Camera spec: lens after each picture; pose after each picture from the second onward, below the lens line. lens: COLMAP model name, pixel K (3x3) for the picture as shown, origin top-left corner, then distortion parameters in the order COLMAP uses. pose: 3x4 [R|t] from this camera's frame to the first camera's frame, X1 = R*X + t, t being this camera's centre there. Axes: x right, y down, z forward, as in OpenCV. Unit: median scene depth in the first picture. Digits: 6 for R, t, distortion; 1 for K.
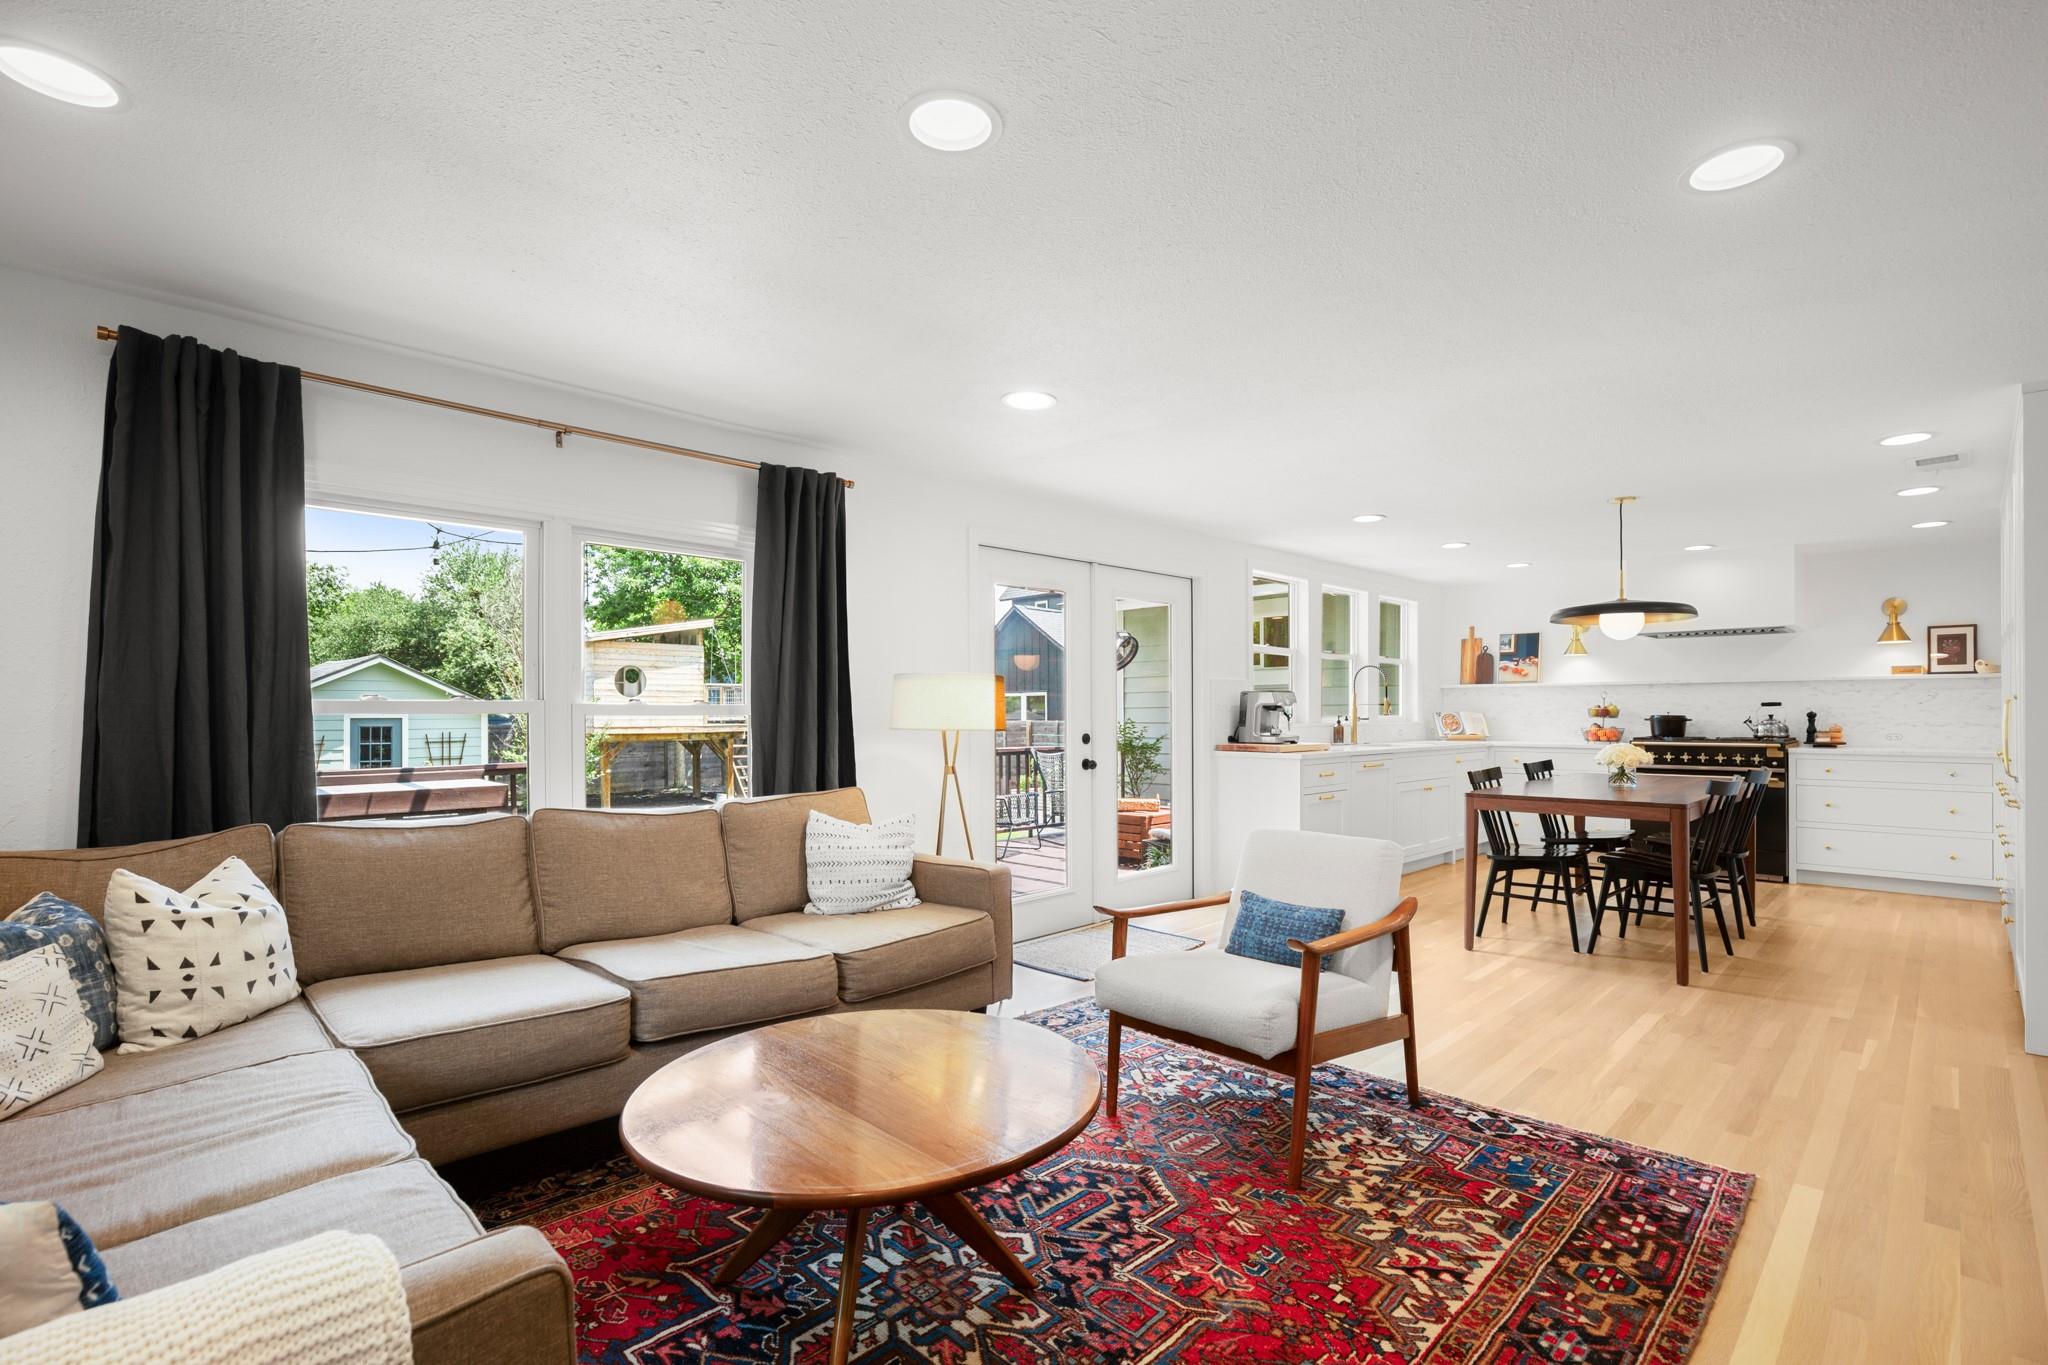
lens RADIAL K [[946.3, 0, 1041.8], [0, 946.3, 689.9], [0, 0, 1]] dist [-0.019677, 0.000525]
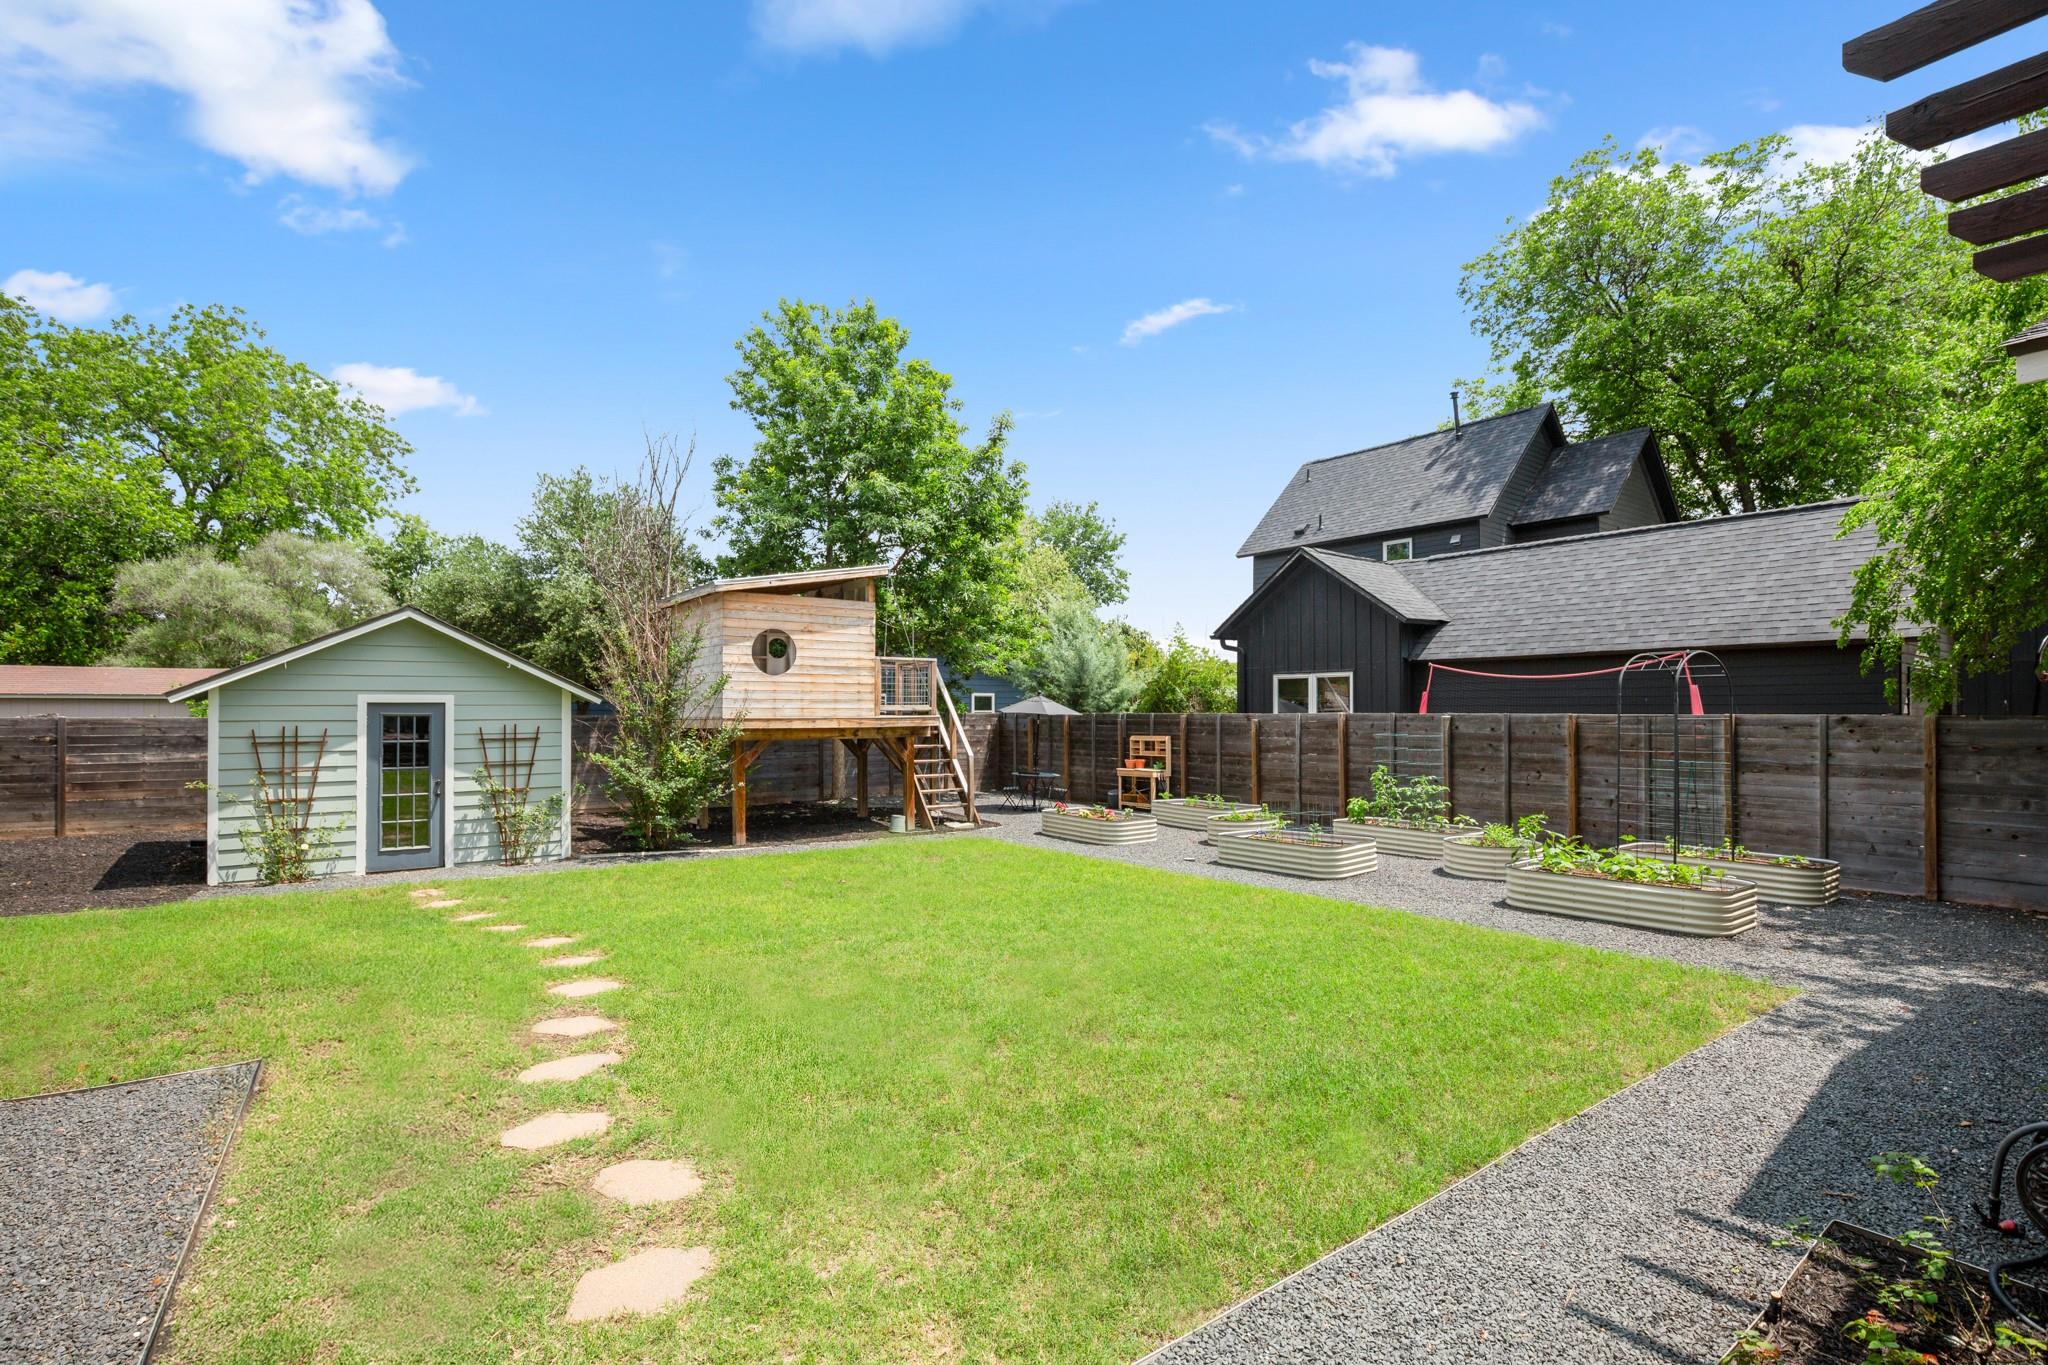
lens RADIAL K [[946.3, 0, 1041.8], [0, 946.3, 689.9], [0, 0, 1]] dist [-0.019677, 0.000525]
pose [[0.989230, 0.004526, -0.146298, -0.124077], [-0.003207, 0.999952, 0.009250, 0.009978], [0.146332, -0.008681, 0.989197, 0.303855]]
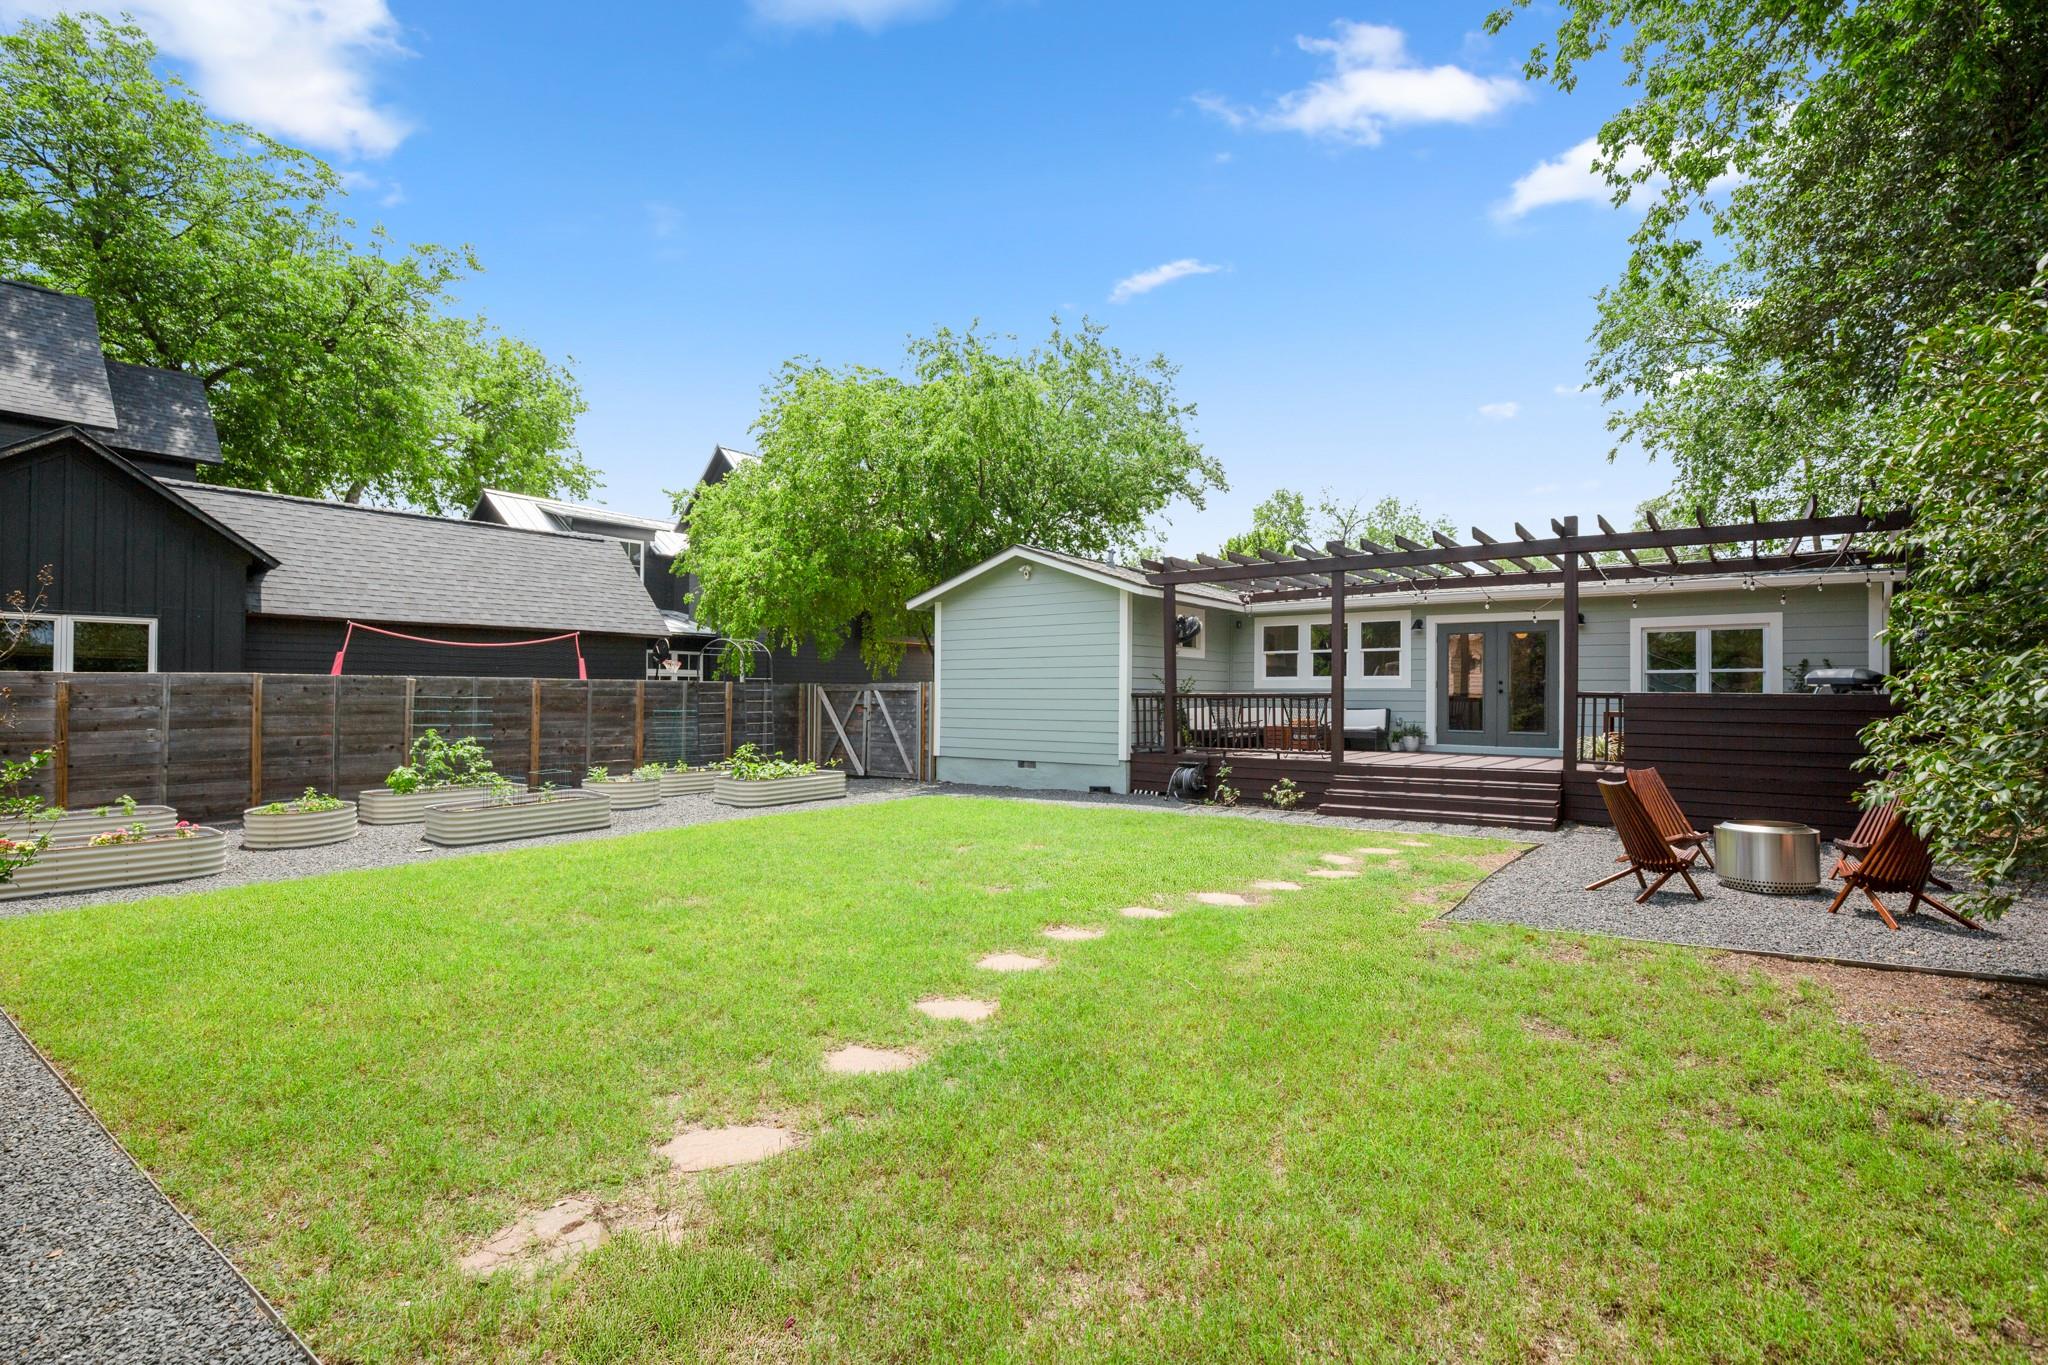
lens RADIAL K [[946.3, 0, 1041.8], [0, 946.3, 689.9], [0, 0, 1]] dist [-0.019677, 0.000525]
pose [[-0.153291, 0.013830, 0.988084, -0.584619], [-0.025072, 0.999526, -0.017880, 0.037903], [-0.987863, -0.027514, -0.152872, 0.627842]]
